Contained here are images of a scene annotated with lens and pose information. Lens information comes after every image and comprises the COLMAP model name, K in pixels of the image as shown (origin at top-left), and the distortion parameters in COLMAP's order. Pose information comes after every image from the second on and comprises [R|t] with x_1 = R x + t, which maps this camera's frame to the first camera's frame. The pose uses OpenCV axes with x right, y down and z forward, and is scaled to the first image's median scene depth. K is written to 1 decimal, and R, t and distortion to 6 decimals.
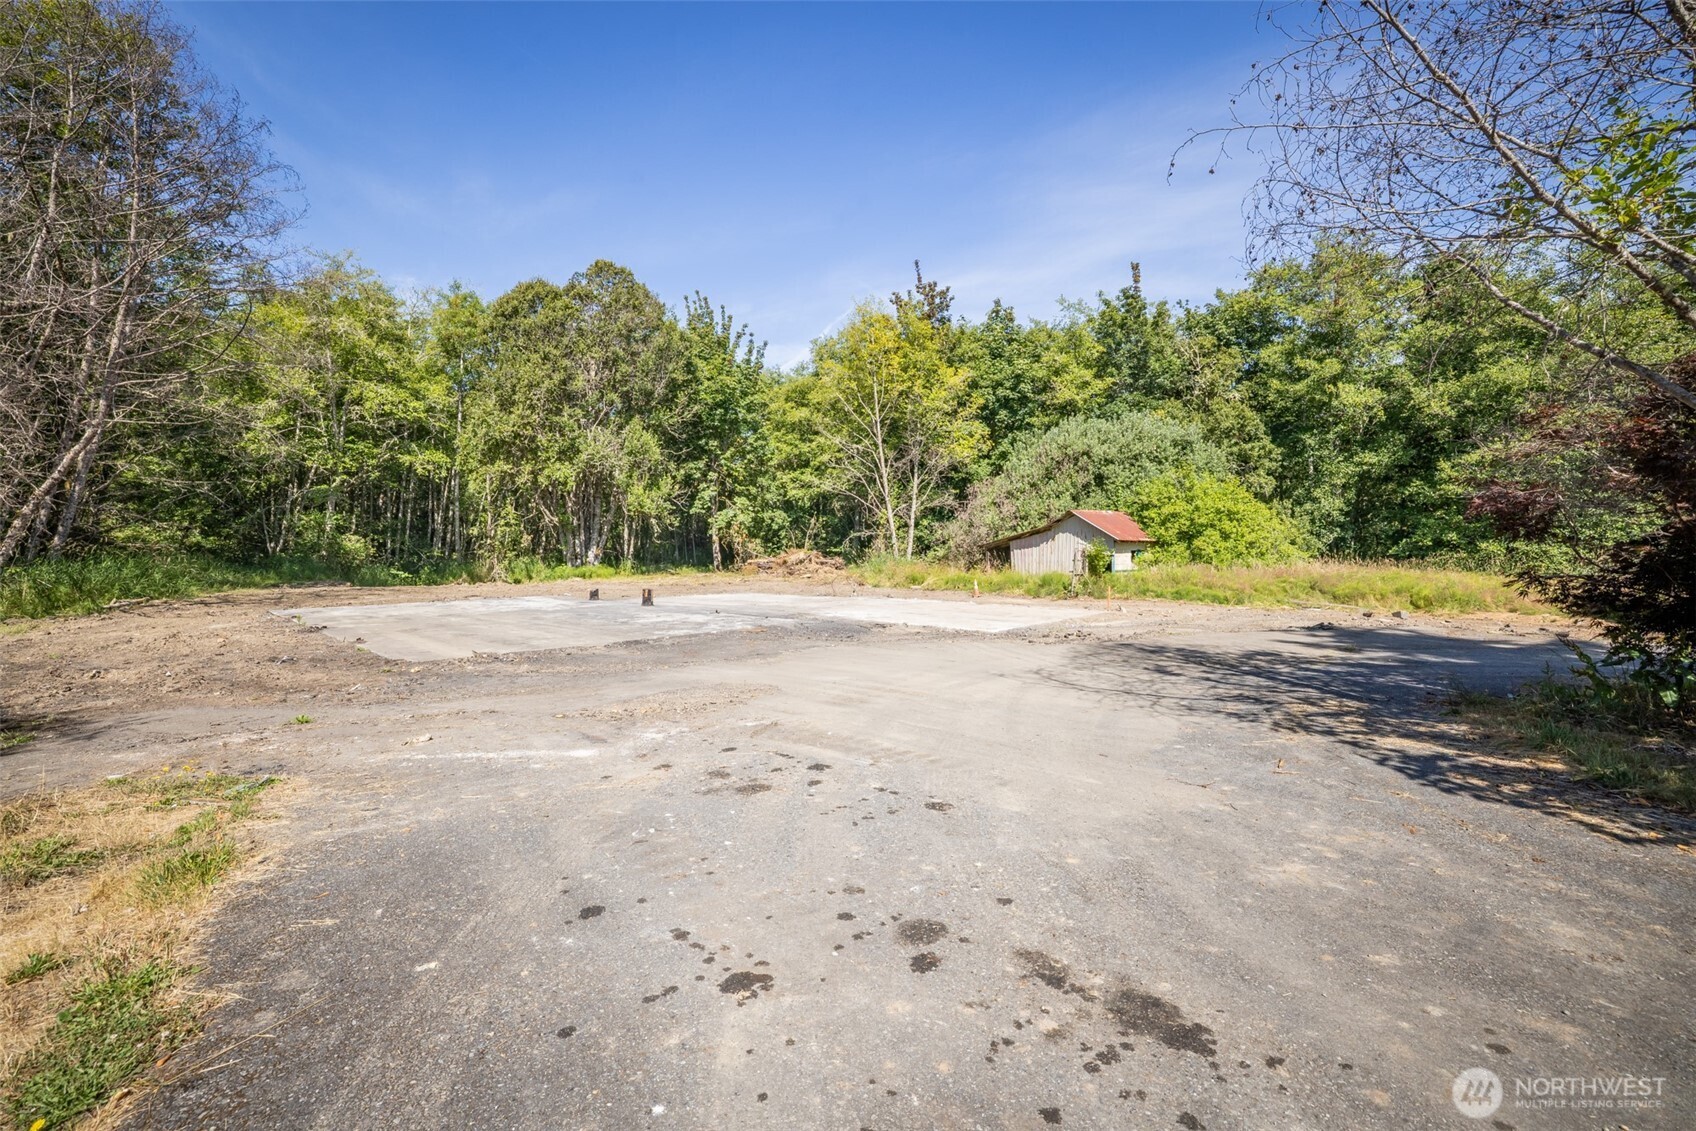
lens RADIAL K [[745.2, 0, 838.3], [0, 745.2, 554.2], [0, 0, 1]] dist [-0.026133, 0.008008]
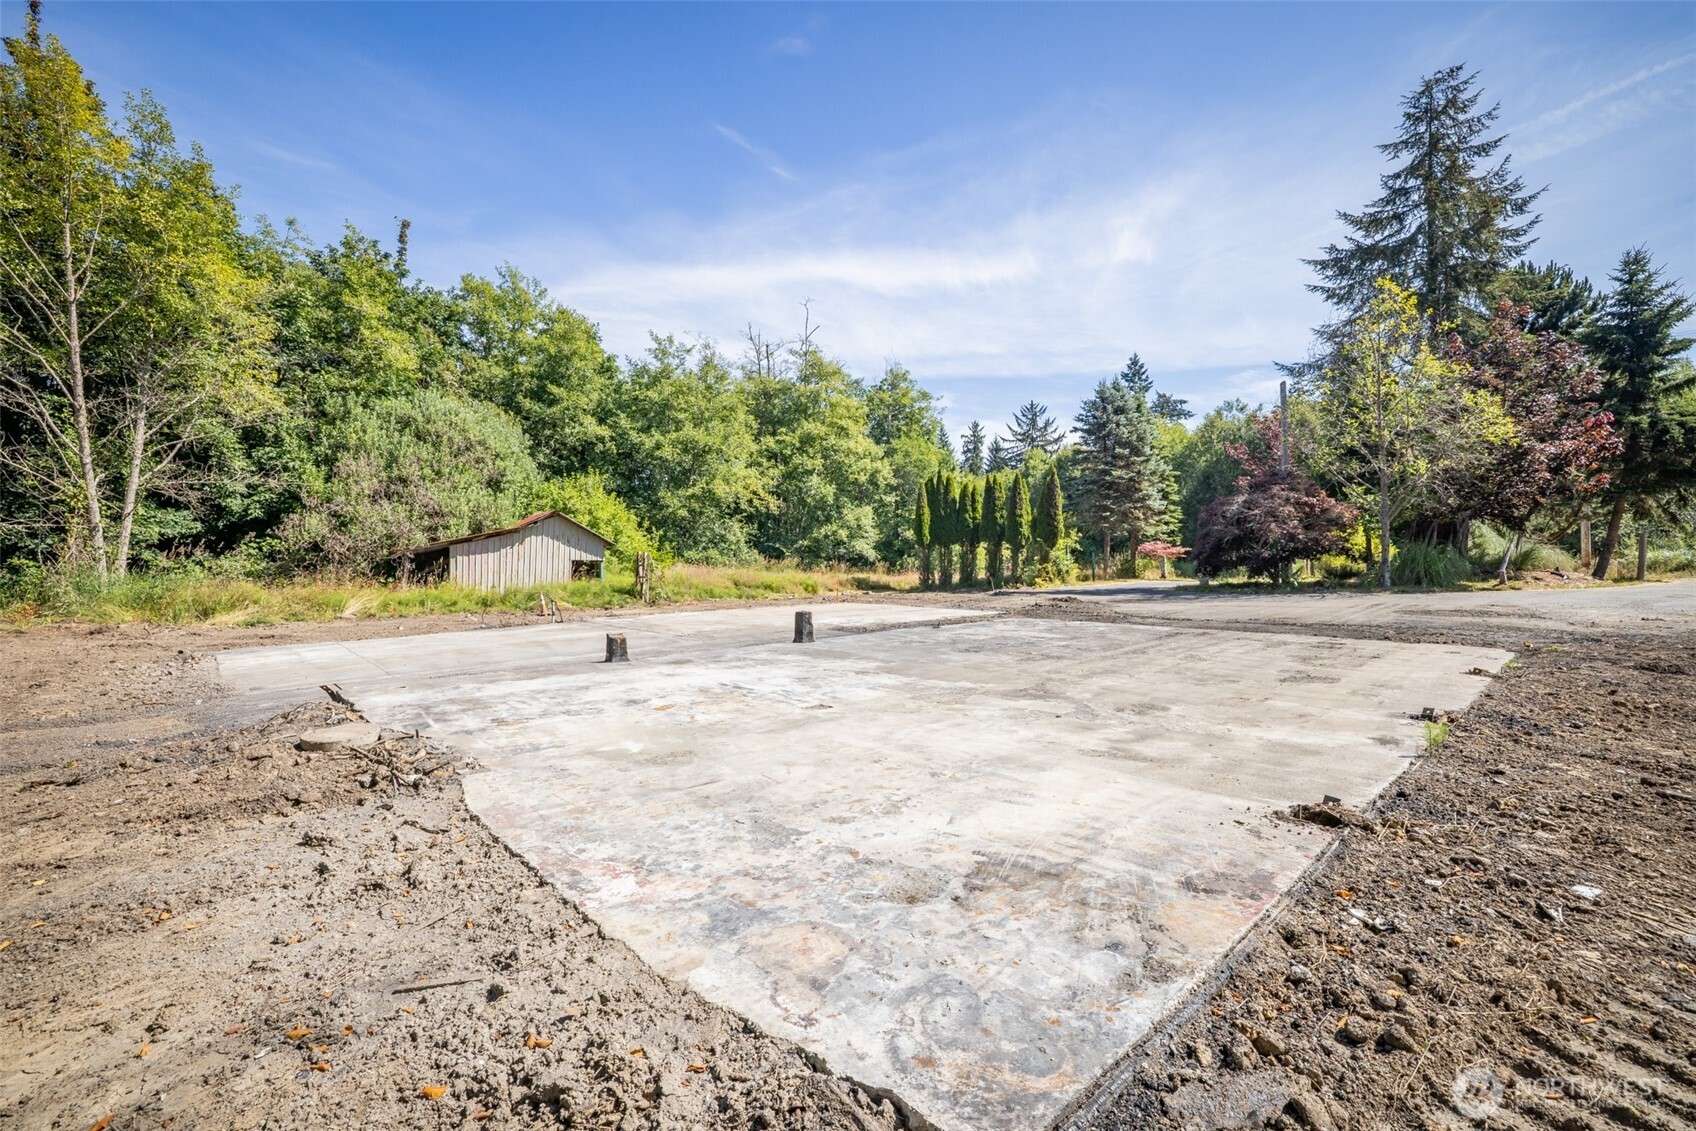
lens RADIAL K [[745.2, 0, 847.5], [0, 745.2, 561.2], [0, 0, 1]] dist [-0.026133, 0.008008]
pose [[0.061576, -0.001562, 0.998101, -0.419681], [0.018855, 0.999822, 0.000401, 0.005276], [-0.997924, 0.018794, 0.061595, 0.464136]]
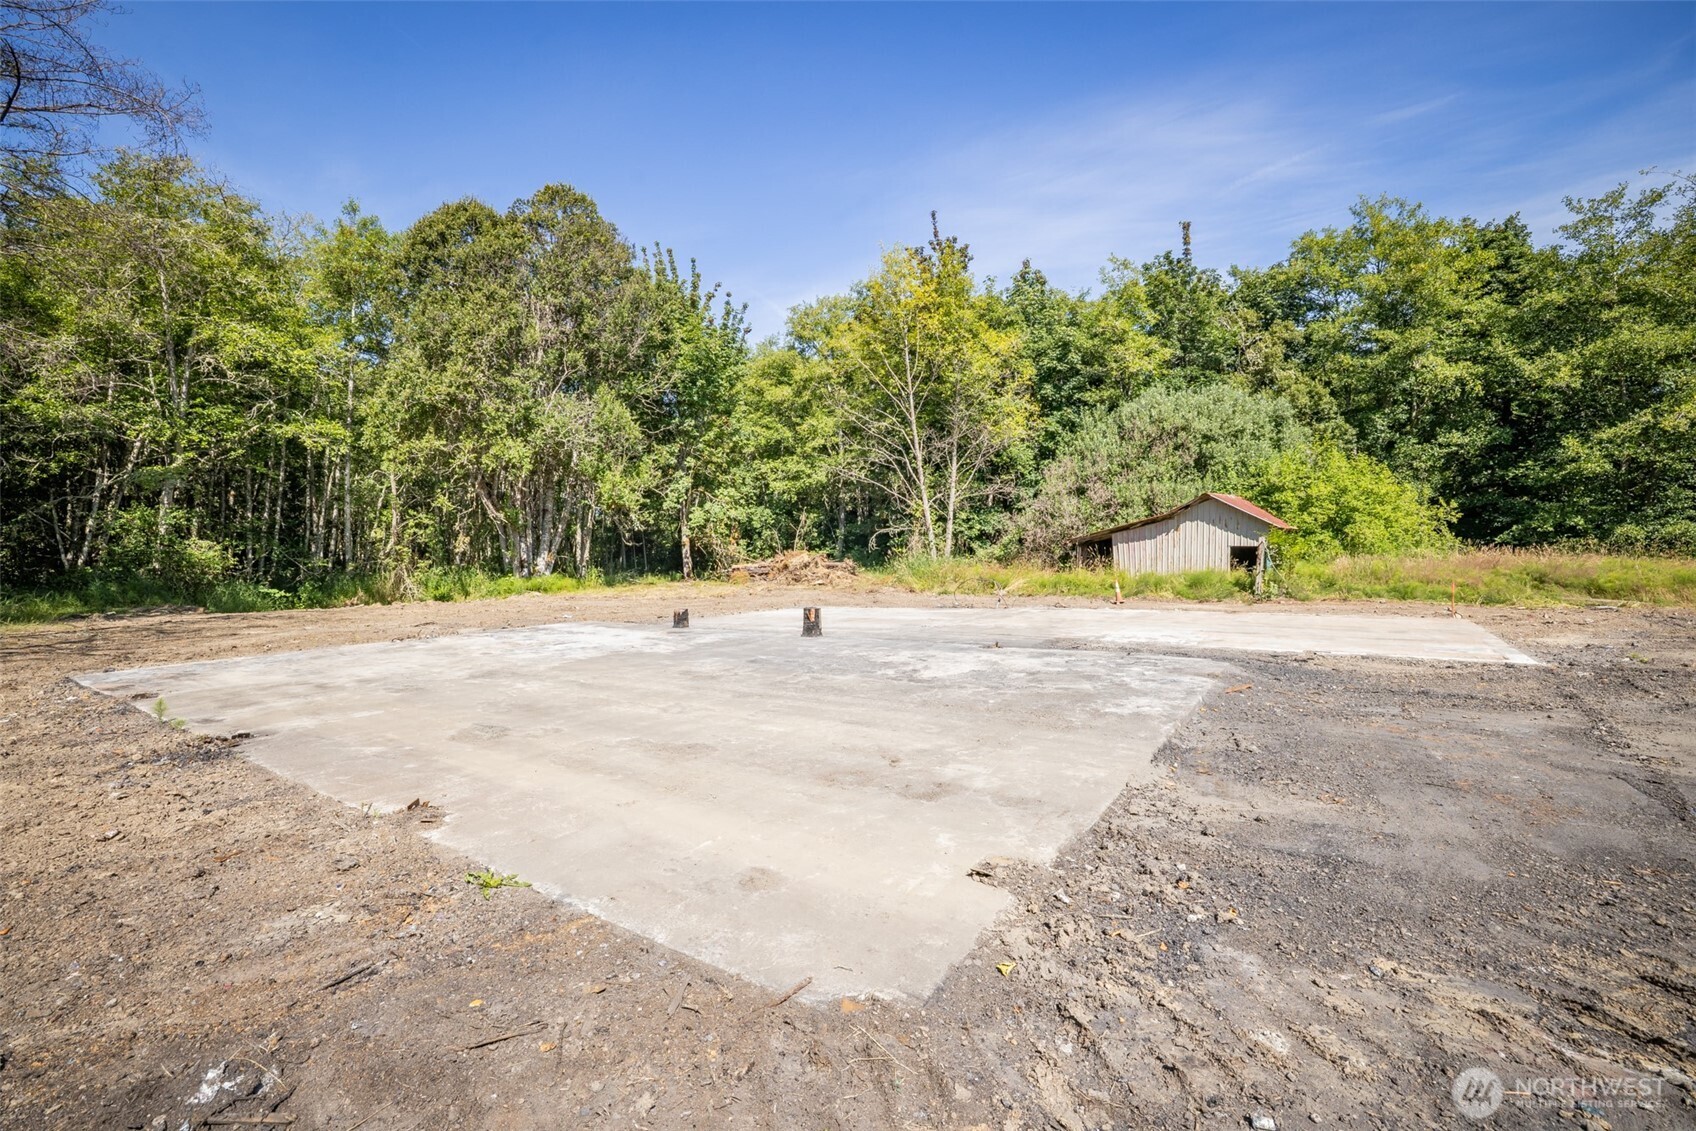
lens RADIAL K [[745.2, 0, 843.6], [0, 745.2, 548.4], [0, 0, 1]] dist [-0.026133, 0.008008]
pose [[0.986923, -0.016455, 0.160351, -0.160983], [0.019064, 0.999710, -0.014743, 0.004529], [-0.160062, 0.017608, 0.986950, 0.204818]]
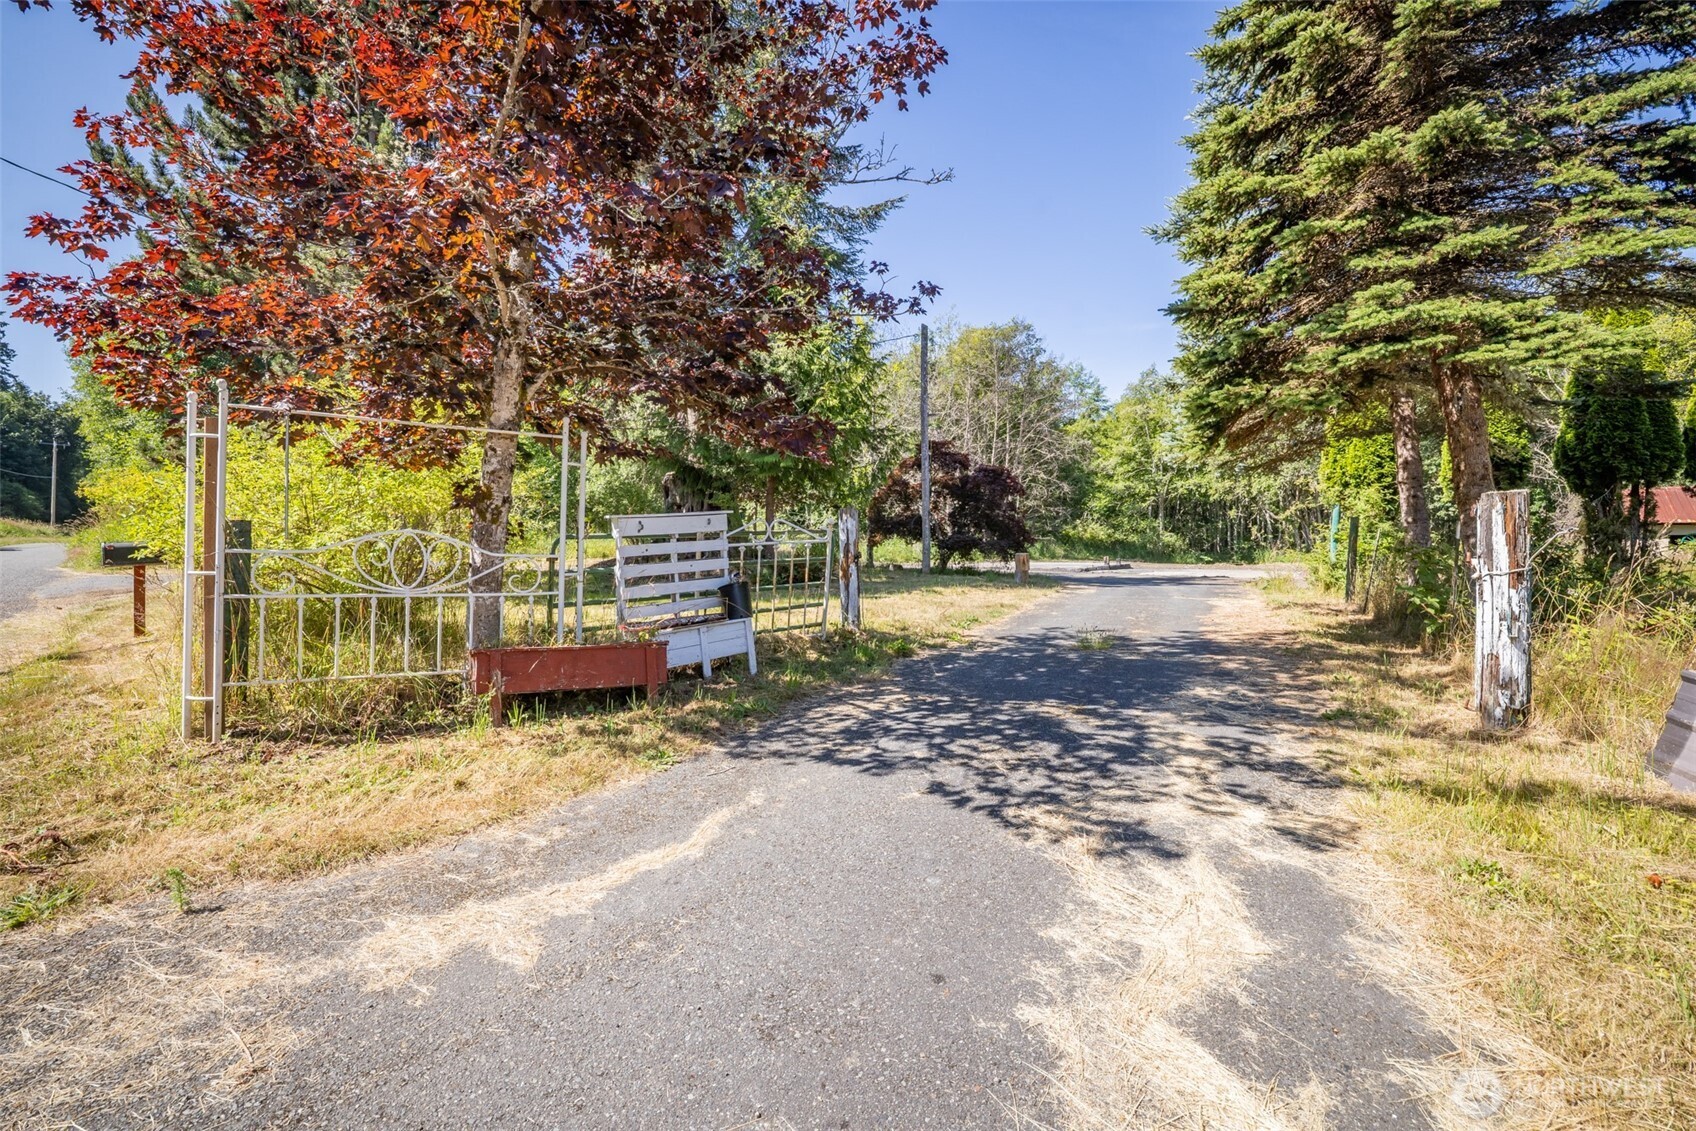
lens RADIAL K [[745.2, 0, 843.2], [0, 745.2, 538.7], [0, 0, 1]] dist [-0.026133, 0.008008]
pose [[0.224425, -0.008602, -0.974453, 0.735253], [-0.002951, 0.999950, -0.009507, 0.004147], [0.974487, 0.005009, 0.224388, -0.046894]]
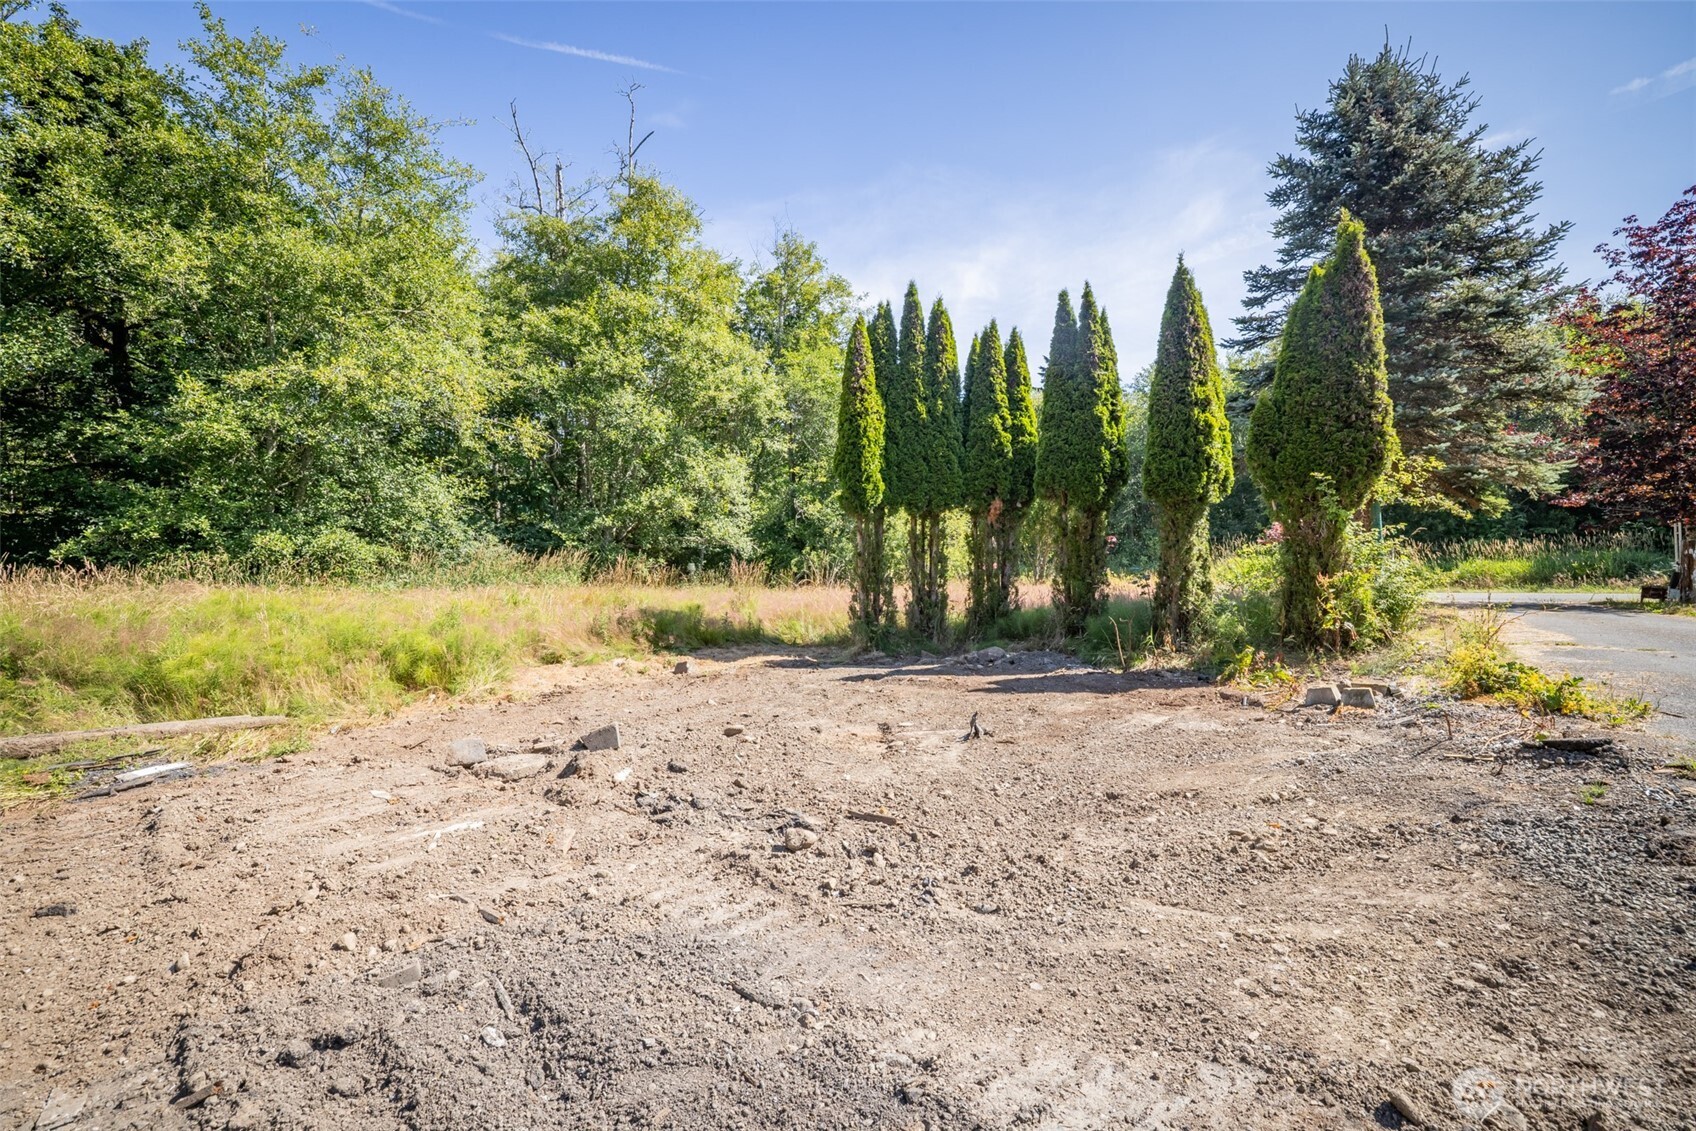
lens RADIAL K [[745.2, 0, 806.8], [0, 745.2, 560.9], [0, 0, 1]] dist [-0.026133, 0.008008]
pose [[-0.016893, -0.005586, 0.999842, 0.235073], [0.016846, 0.999841, 0.005871, 0.005996], [-0.999715, 0.016943, -0.016796, 0.454720]]
